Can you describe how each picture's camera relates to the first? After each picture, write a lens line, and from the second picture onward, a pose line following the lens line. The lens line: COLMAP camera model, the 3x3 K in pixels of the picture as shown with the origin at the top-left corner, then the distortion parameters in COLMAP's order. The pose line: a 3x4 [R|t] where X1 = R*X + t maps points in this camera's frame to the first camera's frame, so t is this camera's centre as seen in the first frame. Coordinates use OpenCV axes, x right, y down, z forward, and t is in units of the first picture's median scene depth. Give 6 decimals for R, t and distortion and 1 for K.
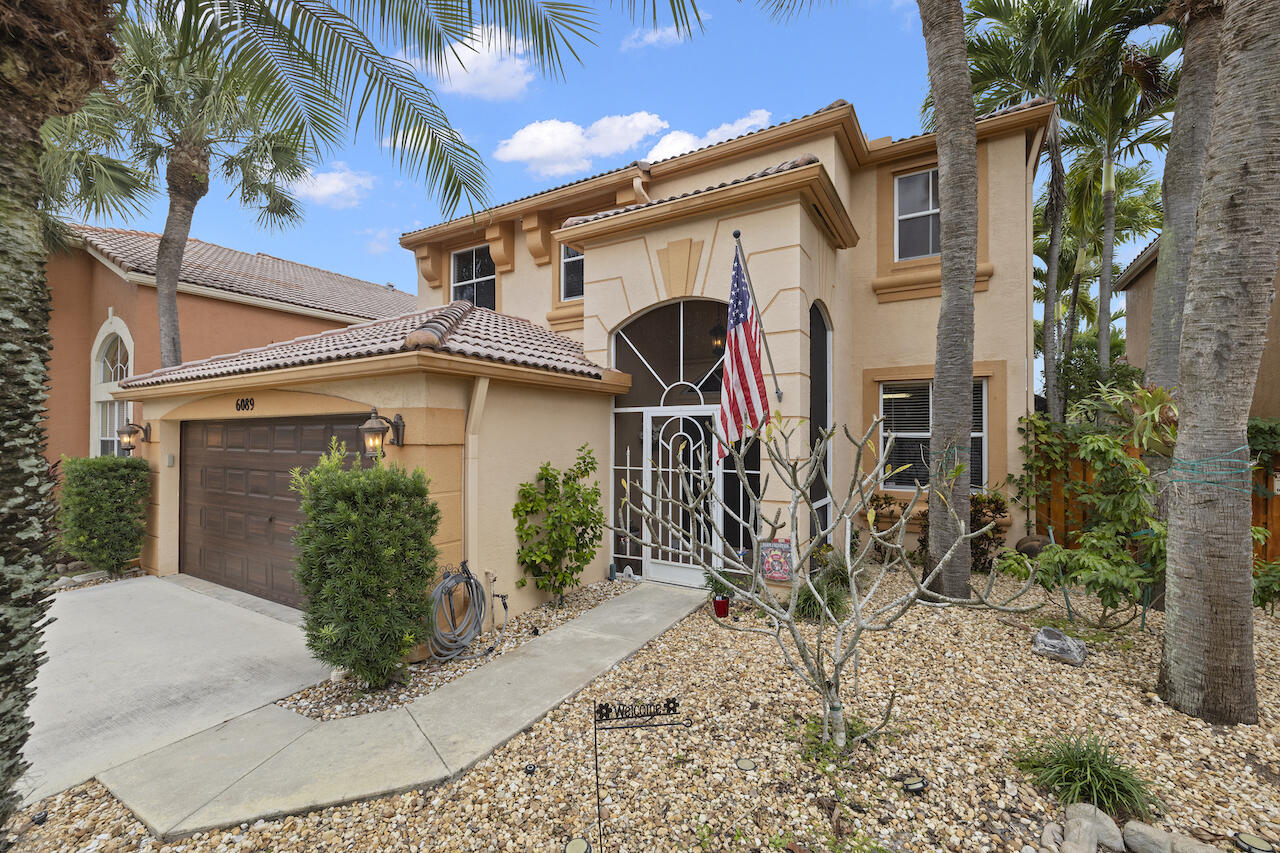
lens RADIAL K [[533.0, 0, 638.8], [0, 533.0, 421.4], [0, 0, 1]] dist [-0.000851, -0.000336]
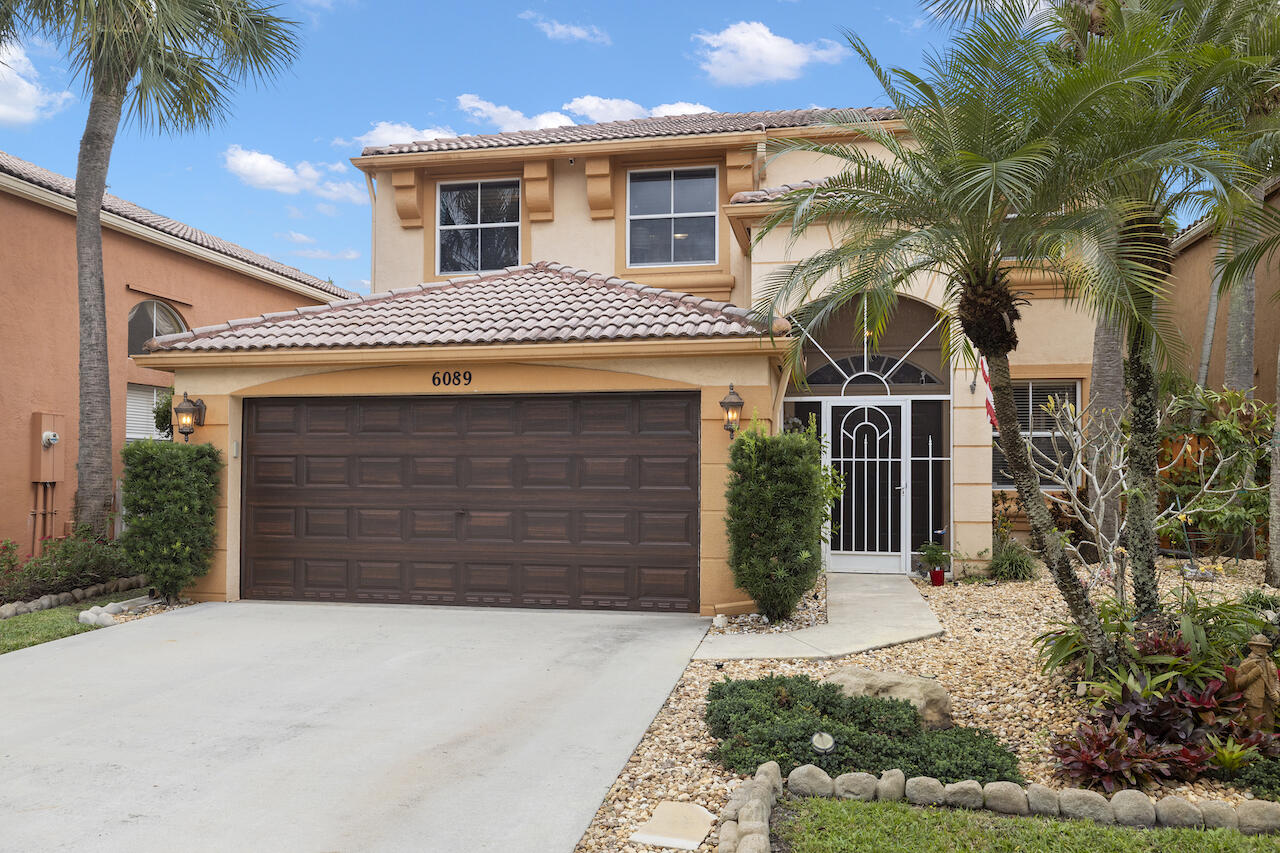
lens RADIAL K [[963.6, 0, 640.0], [0, 963.6, 426.5], [0, 0, 1]] dist [-0.007694, -0.003736]
pose [[0.941910, 0.019814, 0.335279, -0.874653], [-0.012504, 0.999635, -0.023948, 0.072752], [-0.335632, 0.018365, 0.941814, -0.536461]]
